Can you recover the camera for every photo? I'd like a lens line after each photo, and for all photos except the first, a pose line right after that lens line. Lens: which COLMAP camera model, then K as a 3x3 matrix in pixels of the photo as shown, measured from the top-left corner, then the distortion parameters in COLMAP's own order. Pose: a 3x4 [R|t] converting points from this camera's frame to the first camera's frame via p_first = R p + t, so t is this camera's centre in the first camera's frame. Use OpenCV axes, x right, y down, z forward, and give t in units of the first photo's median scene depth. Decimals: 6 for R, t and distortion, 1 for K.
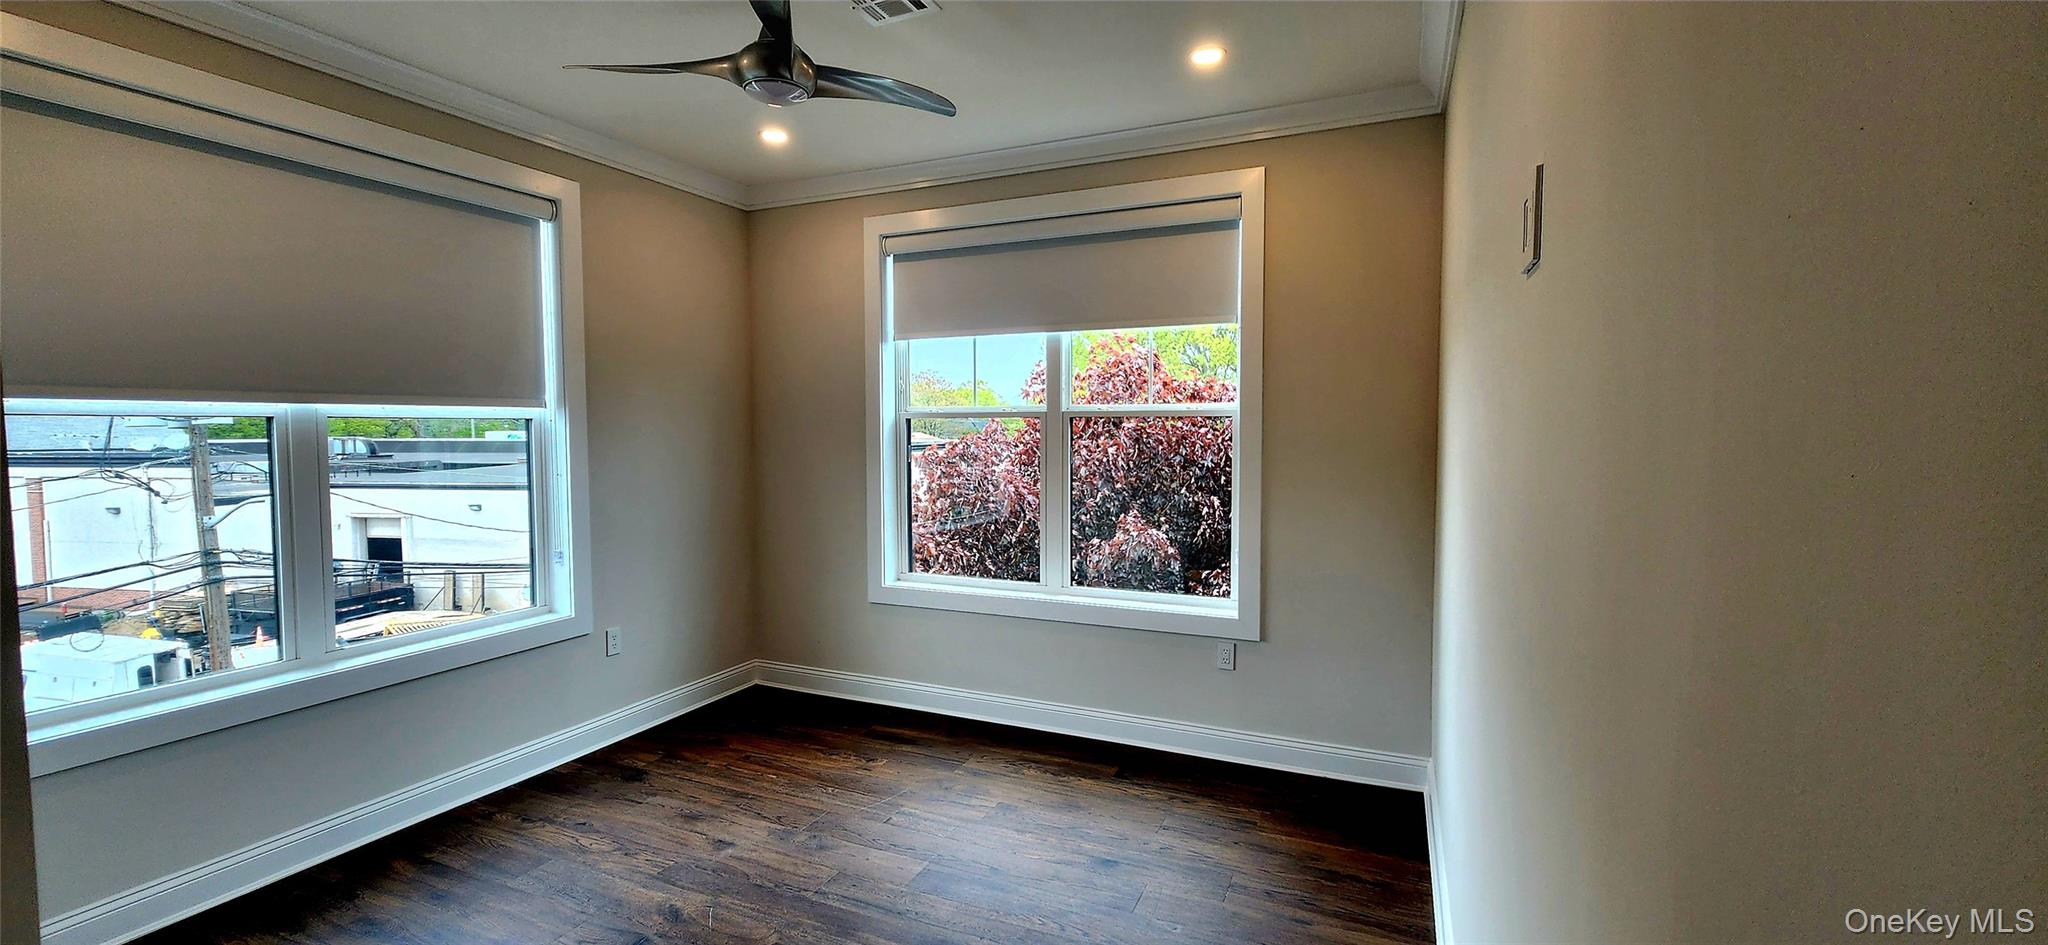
lens RADIAL K [[831.1, 0, 1010.0], [0, 831.1, 467.8], [0, 0, 1]] dist [-0.000361, -0.001011]
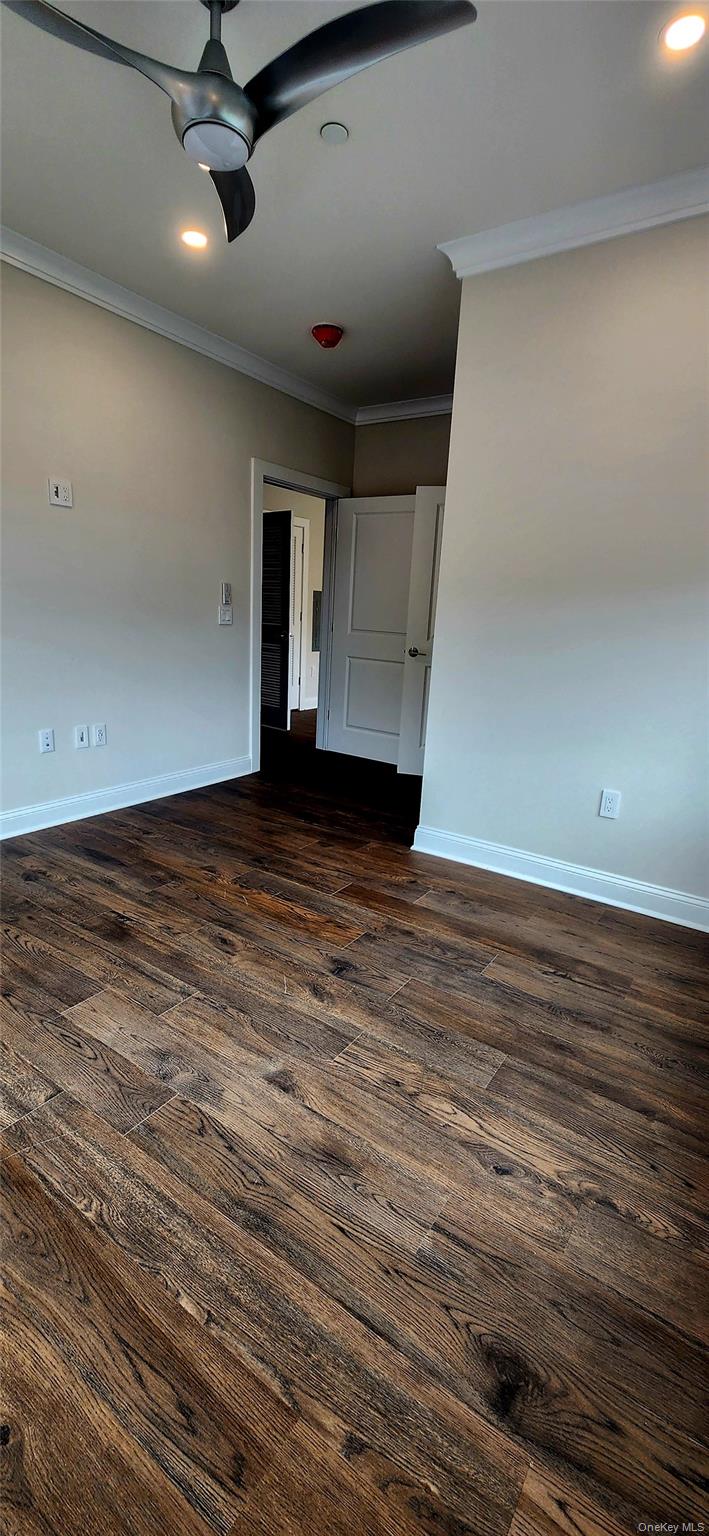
lens RADIAL K [[623.3, 0, 354.5], [0, 623.3, 768.0], [0, 0, 1]] dist [-0.000361, -0.001011]
pose [[-0.984628, -0.078985, 0.155784, -0.453007], [-0.029511, 0.954318, 0.297333, 0.000548], [-0.172153, 0.288165, -0.941979, 1.368528]]
